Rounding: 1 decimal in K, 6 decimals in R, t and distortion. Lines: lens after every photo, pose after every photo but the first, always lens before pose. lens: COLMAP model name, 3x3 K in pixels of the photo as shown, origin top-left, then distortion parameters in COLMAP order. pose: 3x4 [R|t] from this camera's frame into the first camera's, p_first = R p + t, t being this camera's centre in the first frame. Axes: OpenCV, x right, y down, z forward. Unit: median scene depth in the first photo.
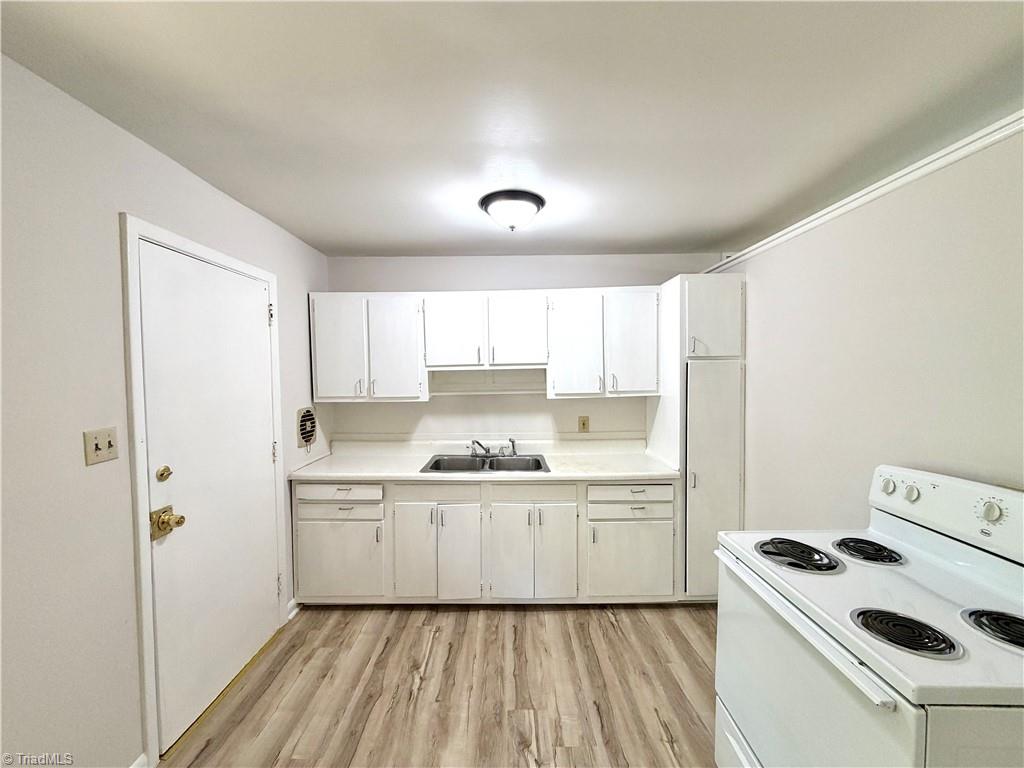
lens RADIAL K [[409.6, 0, 512.0], [0, 409.6, 384.0], [0, 0, 1]] dist [-0.000605, 0.000083]
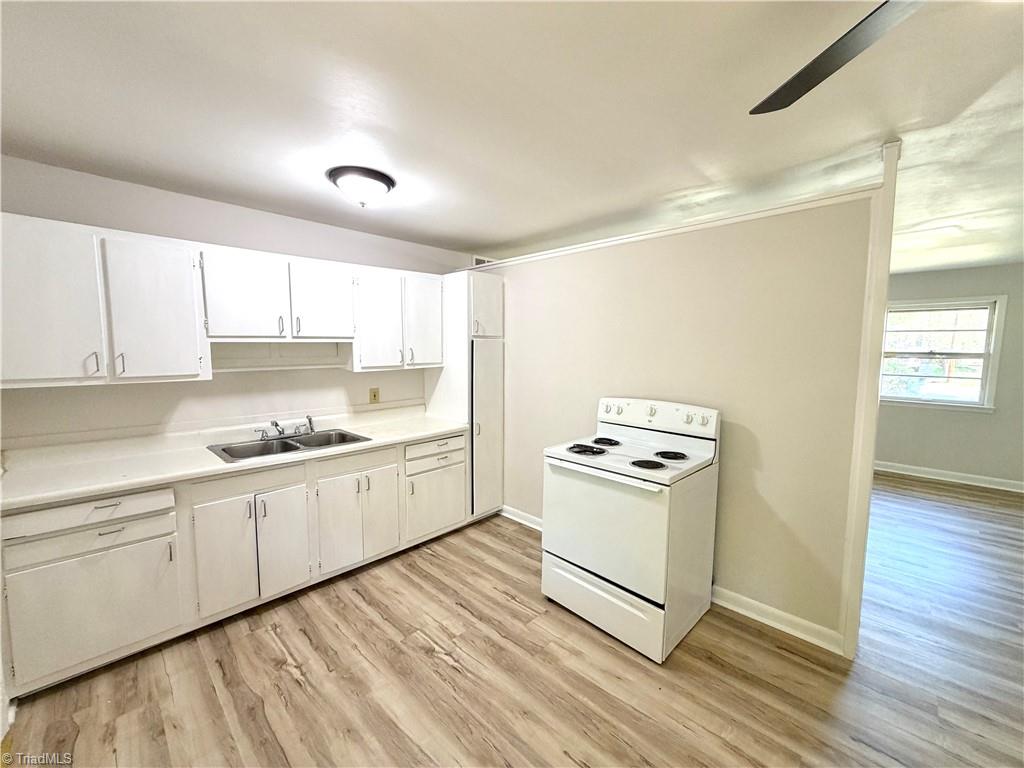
lens RADIAL K [[409.6, 0, 512.0], [0, 409.6, 384.0], [0, 0, 1]] dist [-0.000605, 0.000083]
pose [[0.697397, -0.051260, 0.714850, -0.413809], [0.011914, 0.998130, 0.059950, 0.010055], [-0.716586, -0.033292, 0.696704, 0.001456]]
